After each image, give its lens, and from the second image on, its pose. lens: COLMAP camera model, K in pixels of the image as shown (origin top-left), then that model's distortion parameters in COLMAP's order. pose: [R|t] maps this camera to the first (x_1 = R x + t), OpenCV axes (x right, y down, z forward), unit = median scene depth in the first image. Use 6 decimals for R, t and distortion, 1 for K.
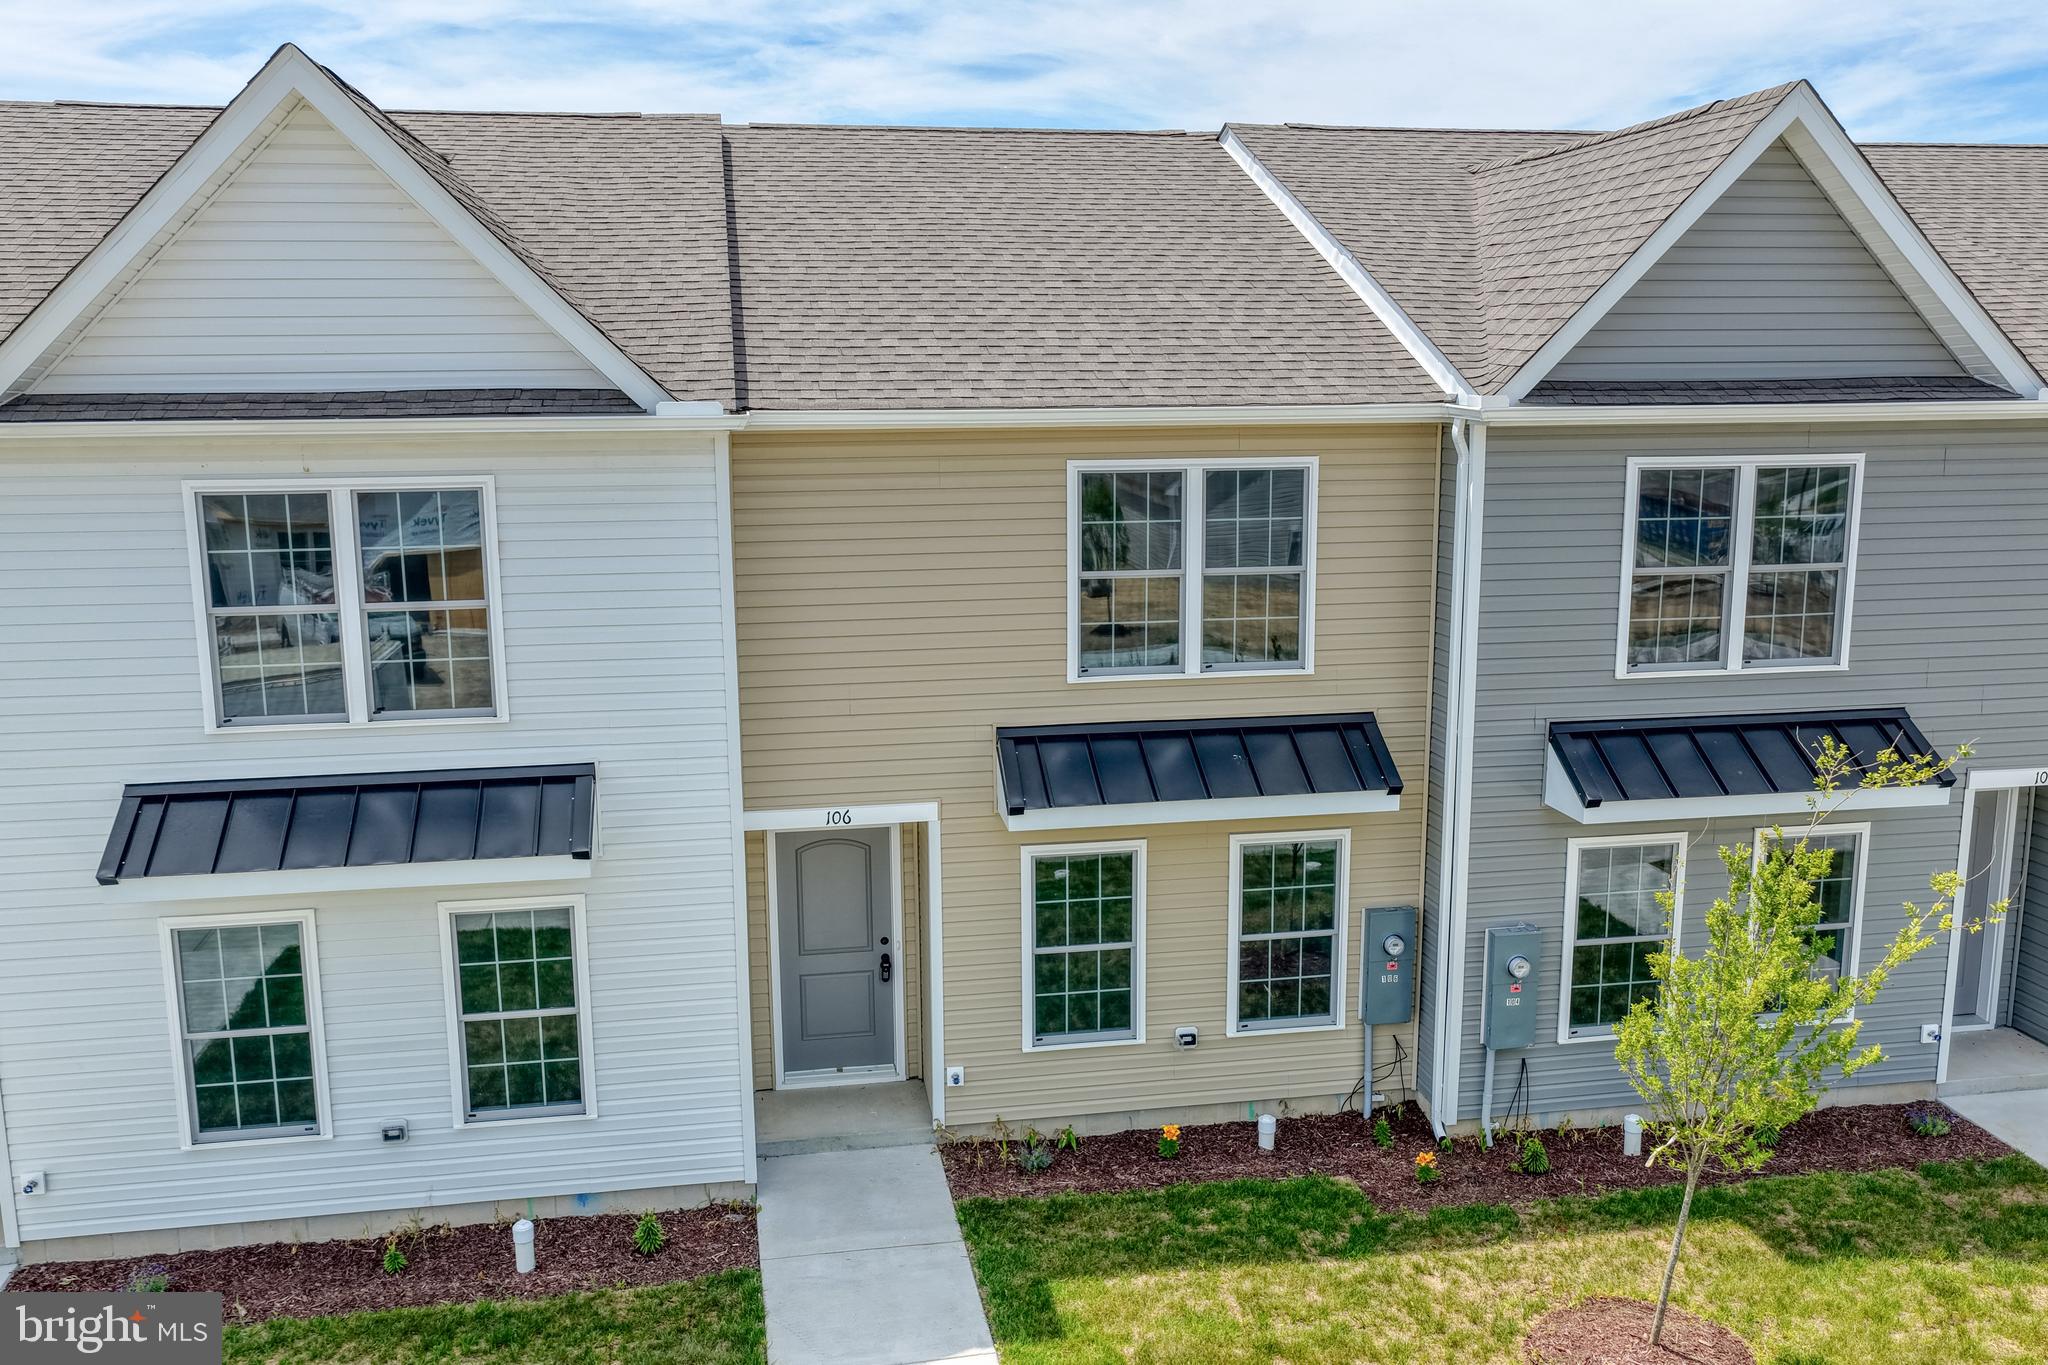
lens RADIAL K [[1682.9, 0, 1014.9], [0, 1682.9, 685.4], [0, 0, 1]] dist [-0.014201, 0.038819]
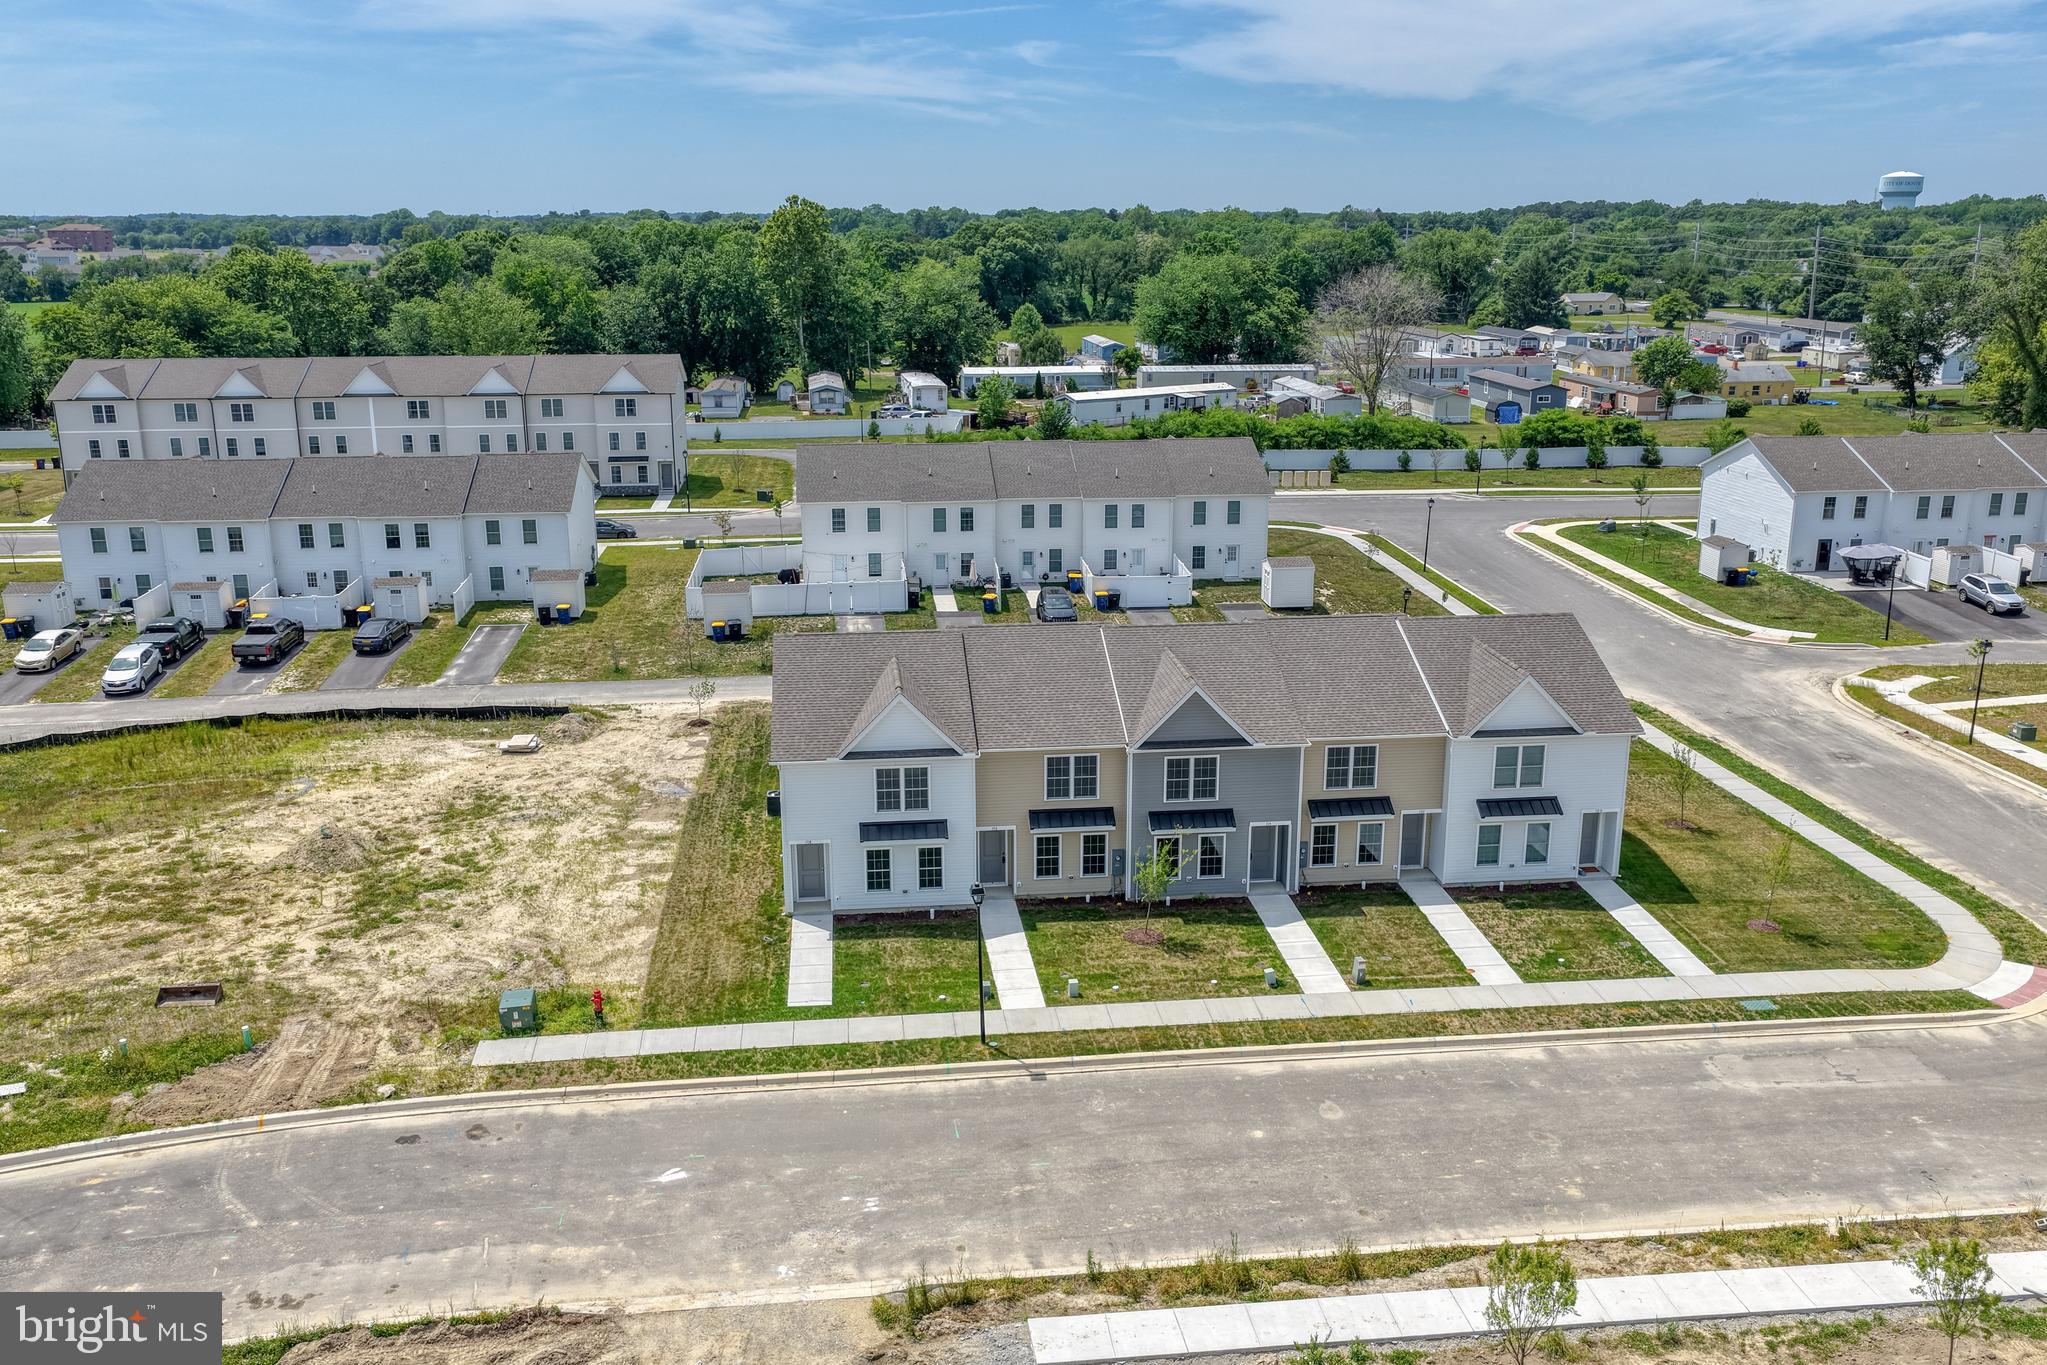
lens RADIAL K [[1682.1, 0, 1014.4], [0, 1682.1, 685.4], [0, 0, 1]] dist [-0.014201, 0.038819]
pose [[0.998268, 0.020126, -0.055288, 0.198264], [-0.015645, 0.996647, 0.080306, -0.687483], [0.056719, -0.079302, 0.995236, -3.583133]]
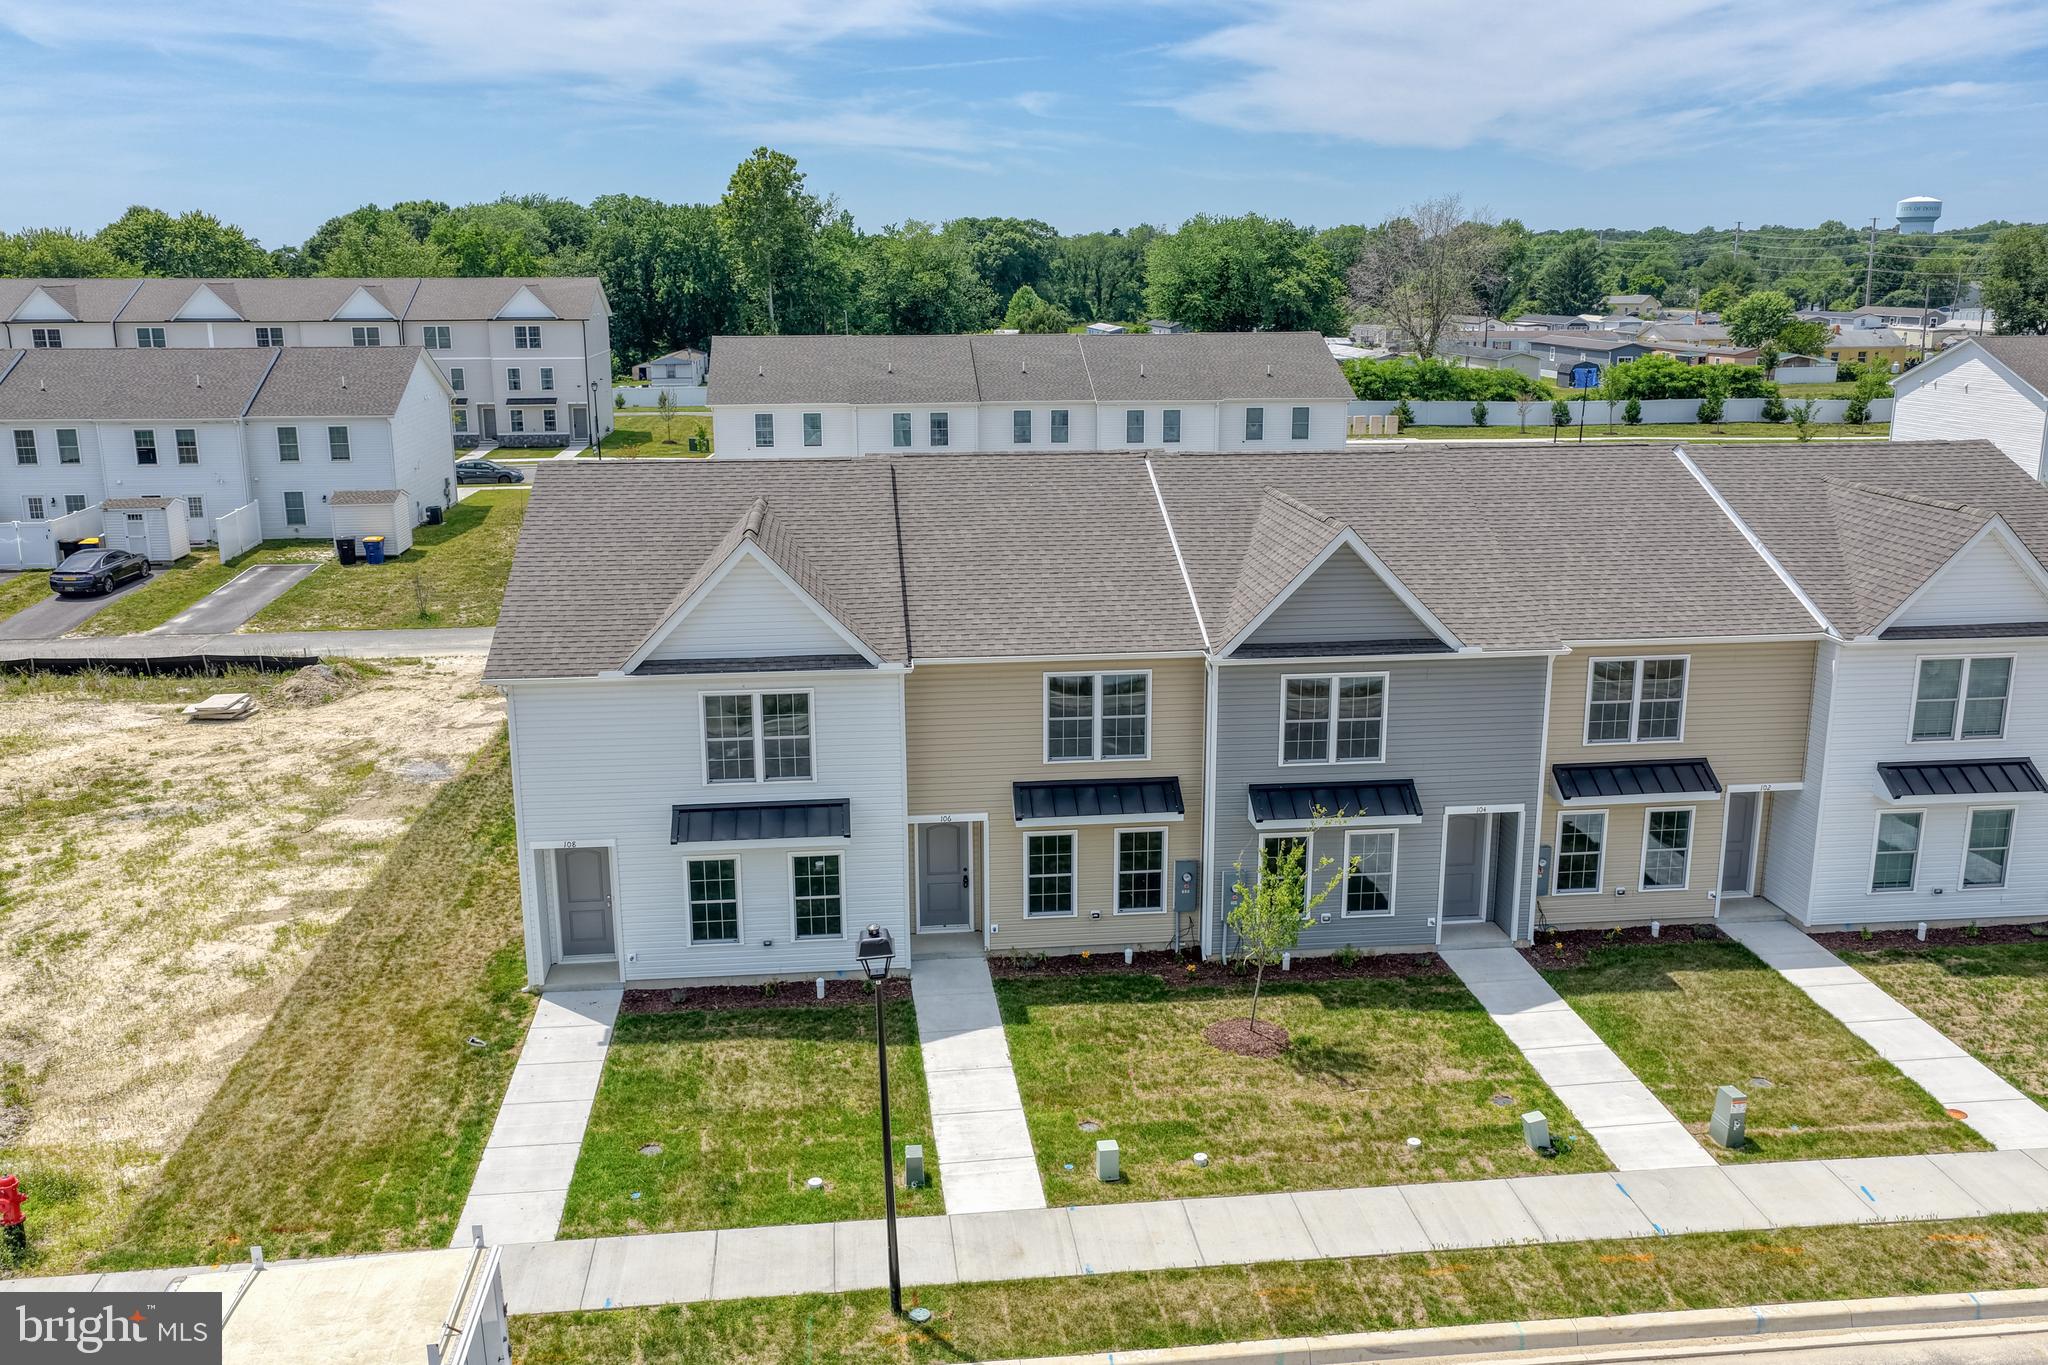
lens RADIAL K [[1682.9, 0, 1014.9], [0, 1682.9, 685.4], [0, 0, 1]] dist [-0.014201, 0.038819]
pose [[0.998246, 0.017210, -0.056648, 0.123013], [-0.014049, 0.998347, 0.055739, -0.241816], [0.057514, -0.054846, 0.996837, -1.344978]]
